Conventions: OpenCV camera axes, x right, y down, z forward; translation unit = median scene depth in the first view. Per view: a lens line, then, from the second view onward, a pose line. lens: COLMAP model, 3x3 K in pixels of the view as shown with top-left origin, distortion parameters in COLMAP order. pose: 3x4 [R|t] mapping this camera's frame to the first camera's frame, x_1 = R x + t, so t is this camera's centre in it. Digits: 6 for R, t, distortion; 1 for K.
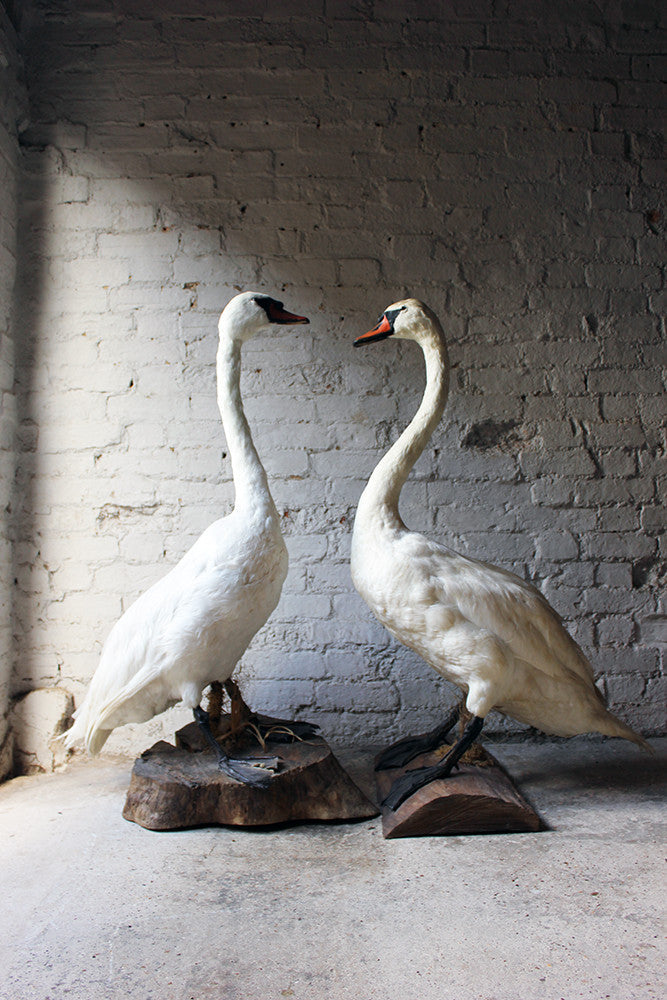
lens RADIAL K [[897.8, 0, 329.0], [0, 897.8, 505.4], [0, 0, 1]] dist [-0.150663, 0.148079]
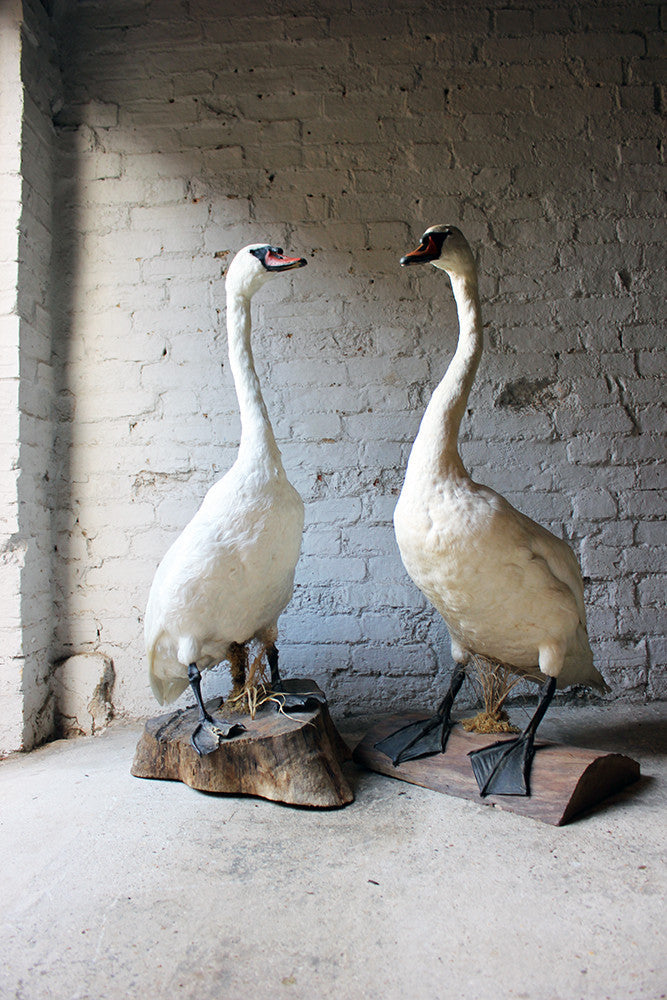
lens RADIAL K [[812.7, 0, 330.5], [0, 812.7, 497.1], [0, 0, 1]] dist [-0.163681, 0.142429]
pose [[0.997398, -0.018676, -0.069634, 0.026890], [0.018545, 0.999825, -0.002526, 0.033821], [0.069669, 0.001228, 0.997569, 0.099048]]
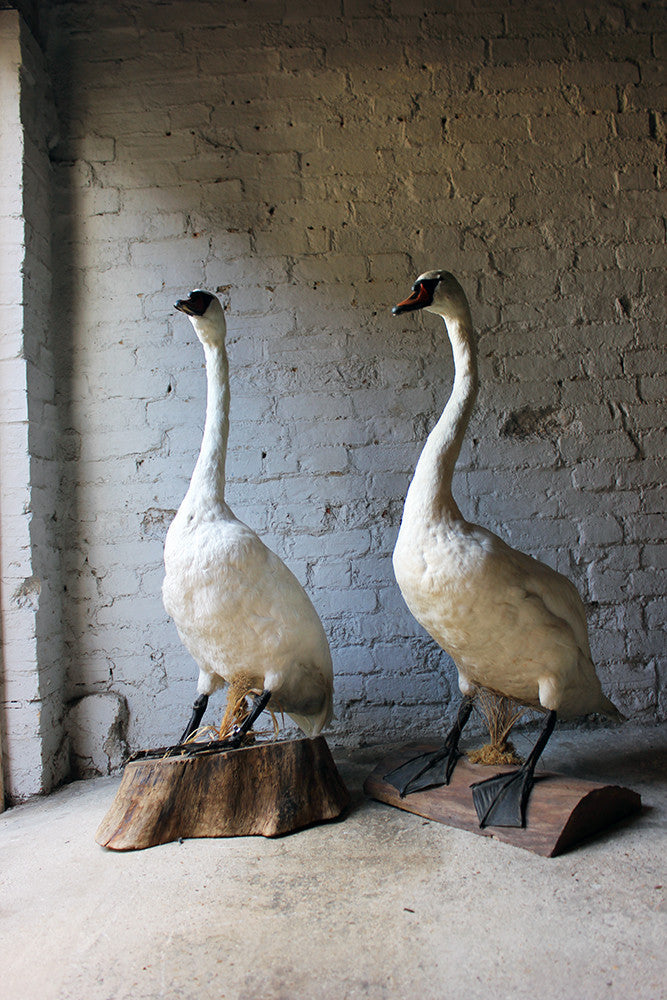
lens RADIAL K [[864.8, 0, 336.6], [0, 864.8, 498.2], [0, 0, 1]] dist [-0.154566, 0.143790]
pose [[0.997964, -0.045770, -0.044422, 0.005351], [0.045572, 0.998946, -0.005453, 0.001654], [0.044625, 0.003418, 0.998998, 0.033125]]
